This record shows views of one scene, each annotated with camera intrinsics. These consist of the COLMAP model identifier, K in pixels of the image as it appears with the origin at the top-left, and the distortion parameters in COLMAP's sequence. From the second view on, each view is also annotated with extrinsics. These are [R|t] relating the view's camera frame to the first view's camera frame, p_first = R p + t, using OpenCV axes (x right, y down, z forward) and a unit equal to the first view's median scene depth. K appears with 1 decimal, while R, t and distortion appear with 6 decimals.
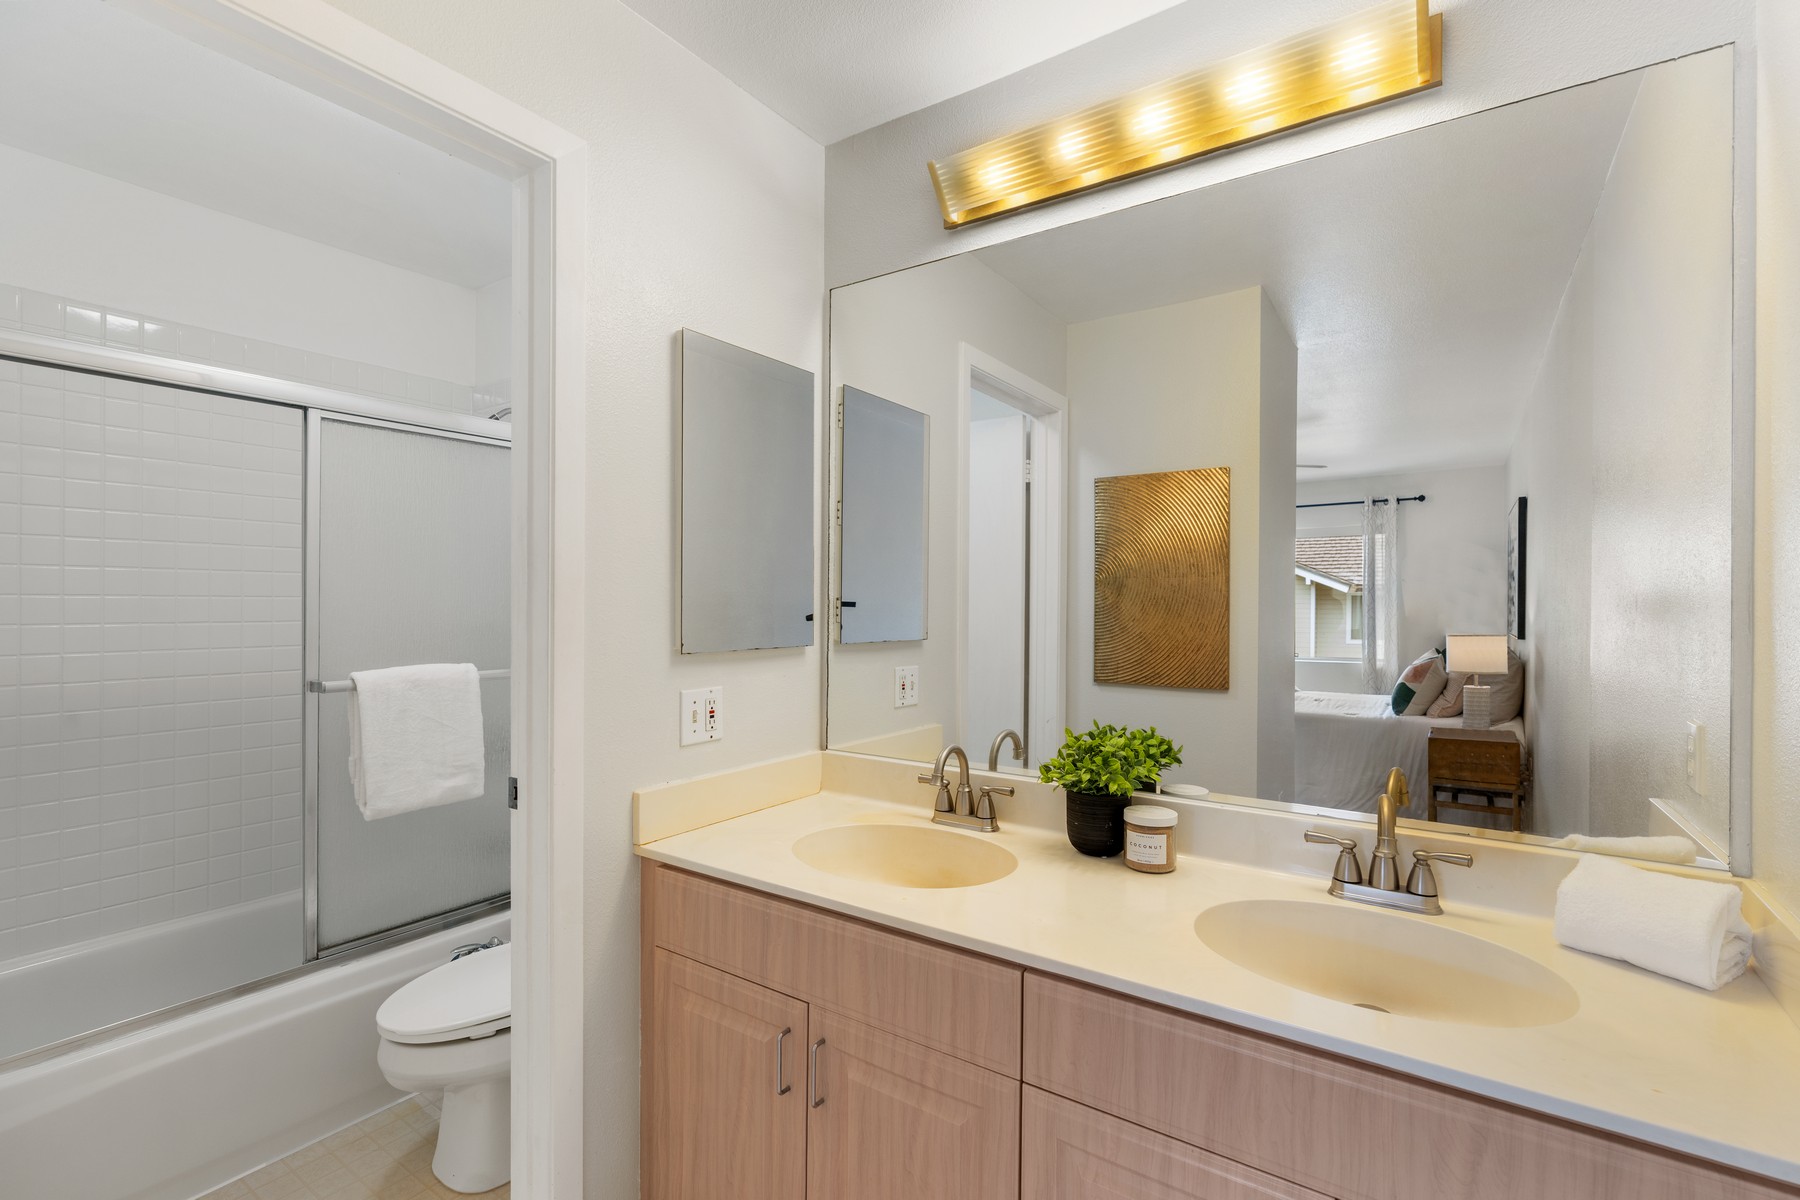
lens RADIAL K [[806.2, 0, 904.2], [0, 806.2, 598.8], [0, 0, 1]] dist [-0.001215, 0.000081]
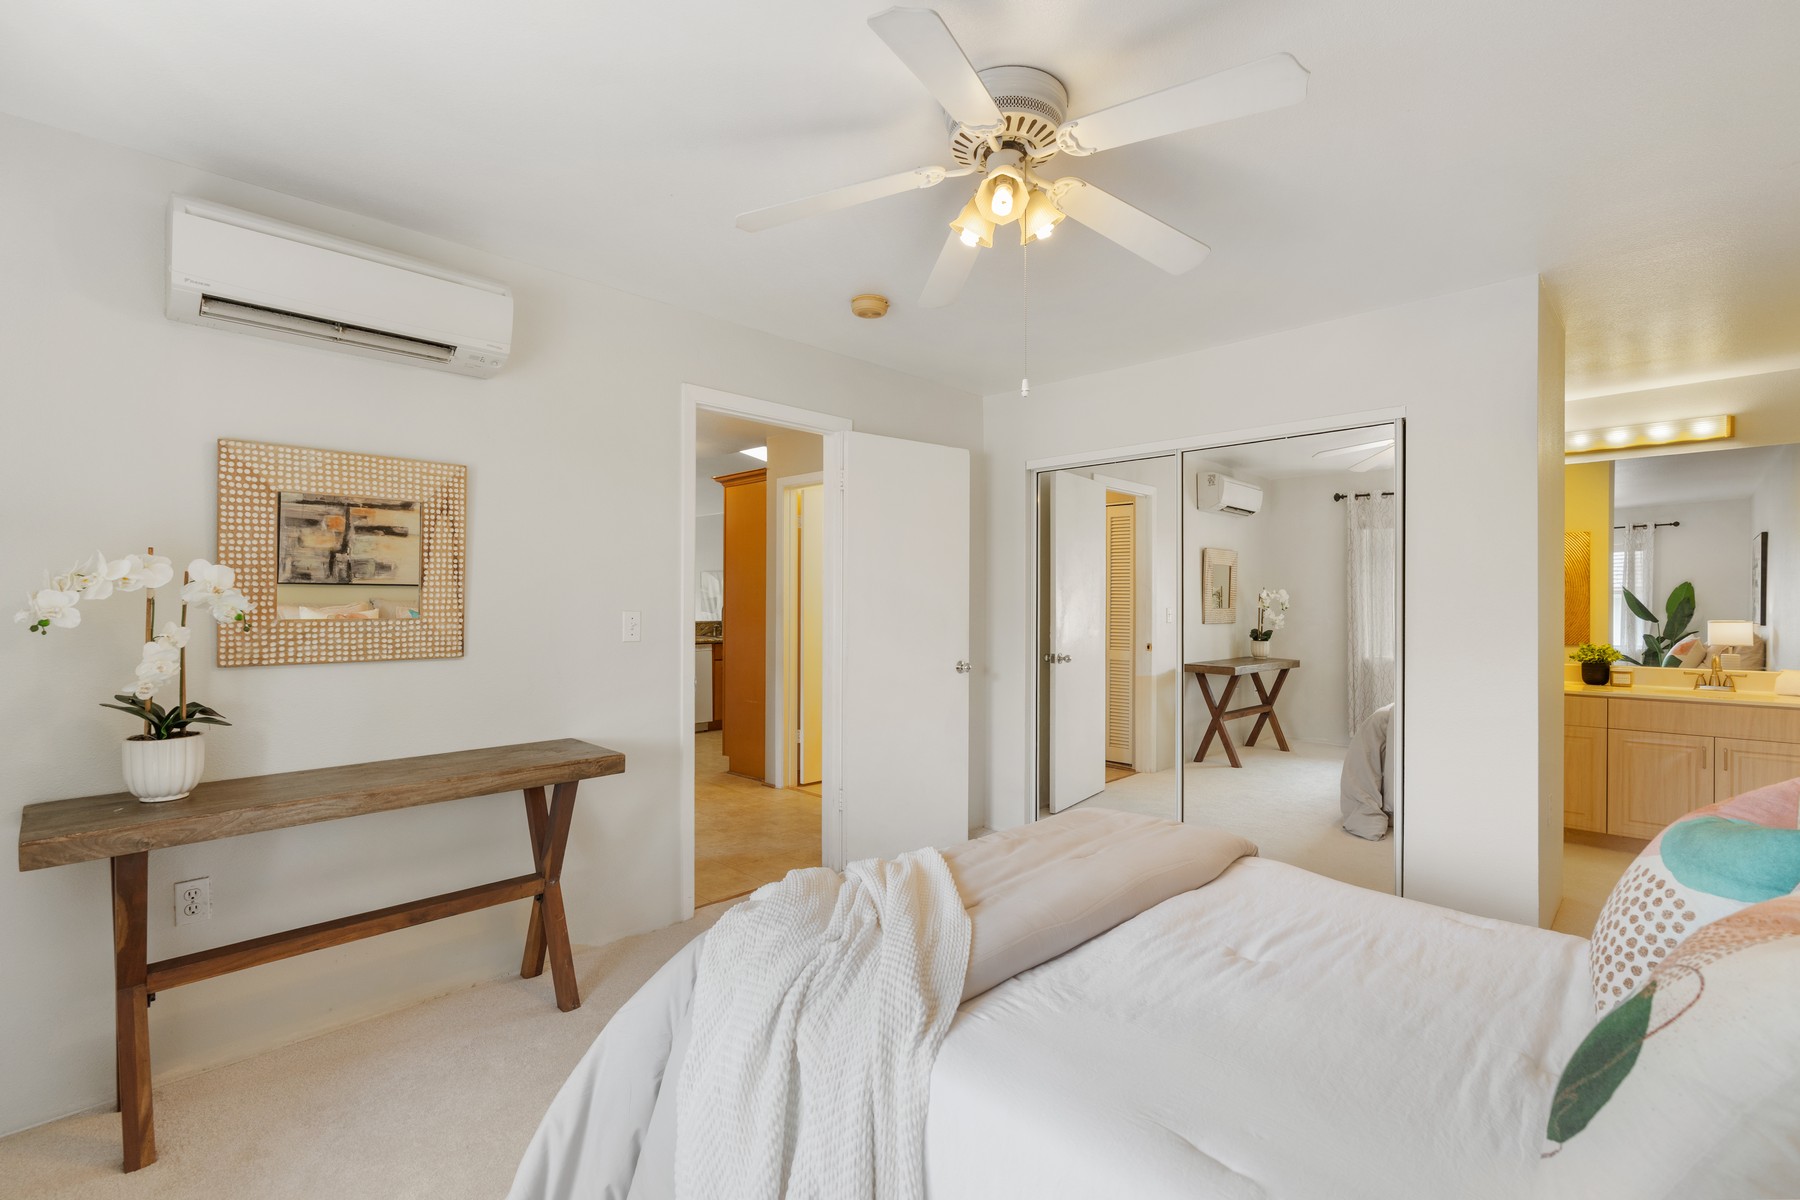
lens RADIAL K [[806.2, 0, 904.2], [0, 806.2, 598.8], [0, 0, 1]] dist [-0.001215, 0.000081]
pose [[0.986541, 0.001853, -0.163506, -1.567618], [-0.002114, 0.999997, -0.001425, 0.010434], [0.163503, 0.001752, 0.986541, -2.047677]]
